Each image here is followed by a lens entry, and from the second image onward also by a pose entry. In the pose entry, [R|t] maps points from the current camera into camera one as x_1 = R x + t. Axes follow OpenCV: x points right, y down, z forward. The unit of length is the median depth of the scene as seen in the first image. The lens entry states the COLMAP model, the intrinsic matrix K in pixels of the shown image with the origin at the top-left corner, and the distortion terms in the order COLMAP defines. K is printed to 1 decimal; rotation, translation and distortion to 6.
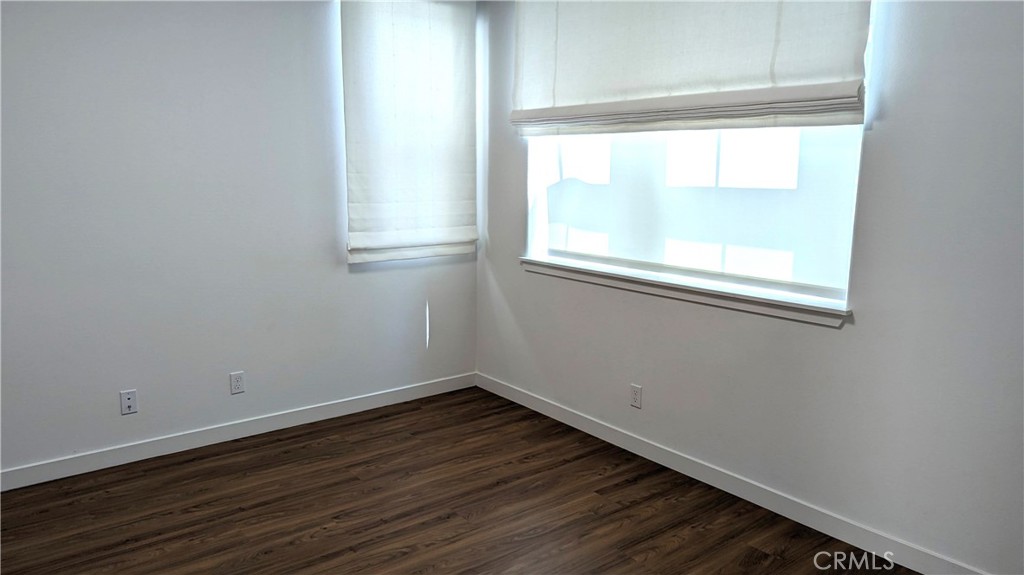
lens RADIAL K [[757.5, 0, 518.7], [0, 757.5, 281.5], [0, 0, 1]] dist [0.076700, -0.050639]
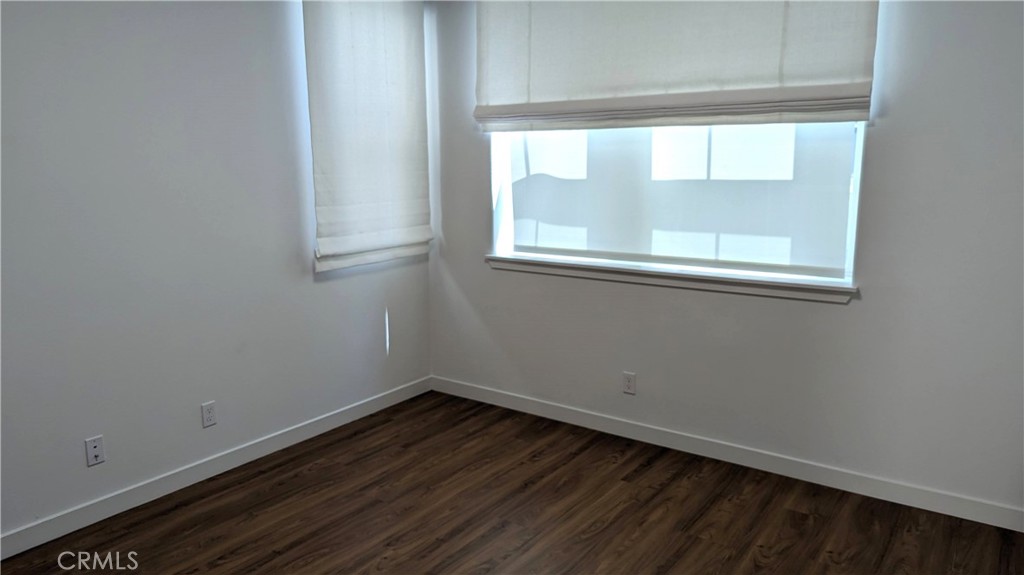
lens RADIAL K [[757.5, 0, 517.5], [0, 757.5, 281.5], [0, 0, 1]] dist [0.076700, -0.050639]
pose [[0.957475, -0.063400, 0.281465, -0.281117], [0.059912, 0.997983, 0.020990, -0.019188], [-0.282228, -0.003234, 0.959342, 0.051294]]
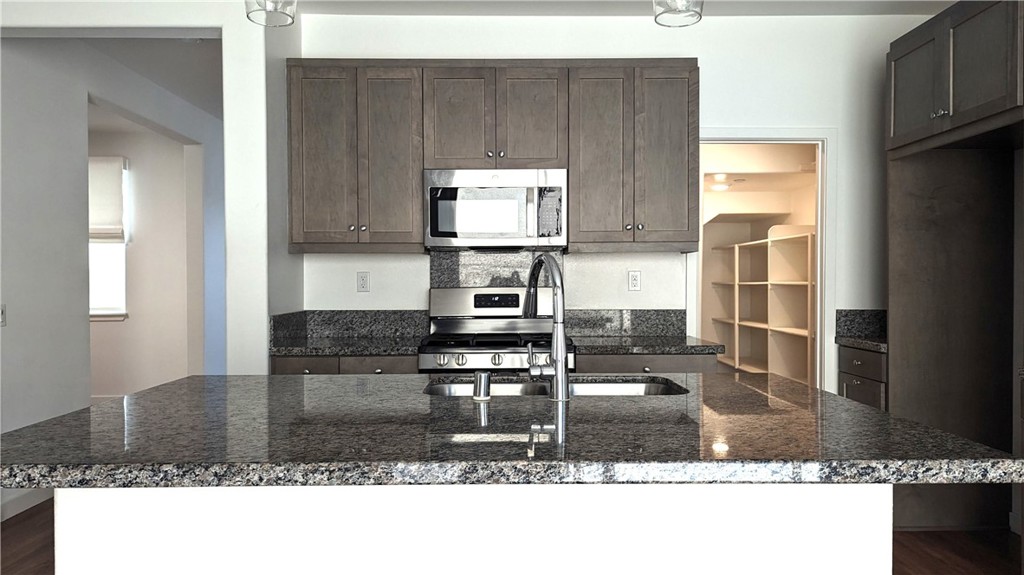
lens RADIAL K [[757.5, 0, 510.8], [0, 757.5, 288.7], [0, 0, 1]] dist [0.076700, -0.050639]
pose [[0.615615, -0.028526, 0.787530, -0.655264], [0.133158, 0.988740, -0.068277, 0.244997], [-0.776715, 0.146899, 0.612482, -1.297595]]
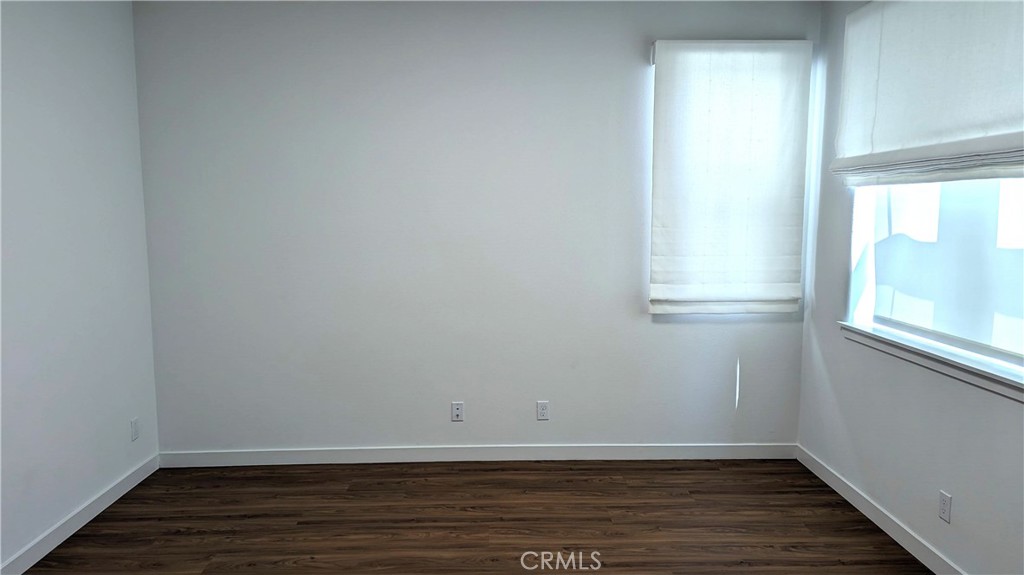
lens RADIAL K [[757.5, 0, 505.5], [0, 757.5, 288.7], [0, 0, 1]] dist [0.076700, -0.050639]
pose [[0.800165, 0.058306, -0.596939, 0.263994], [-0.087382, 0.995977, -0.019849, -0.021891], [0.593380, 0.068044, 0.802041, 0.055302]]
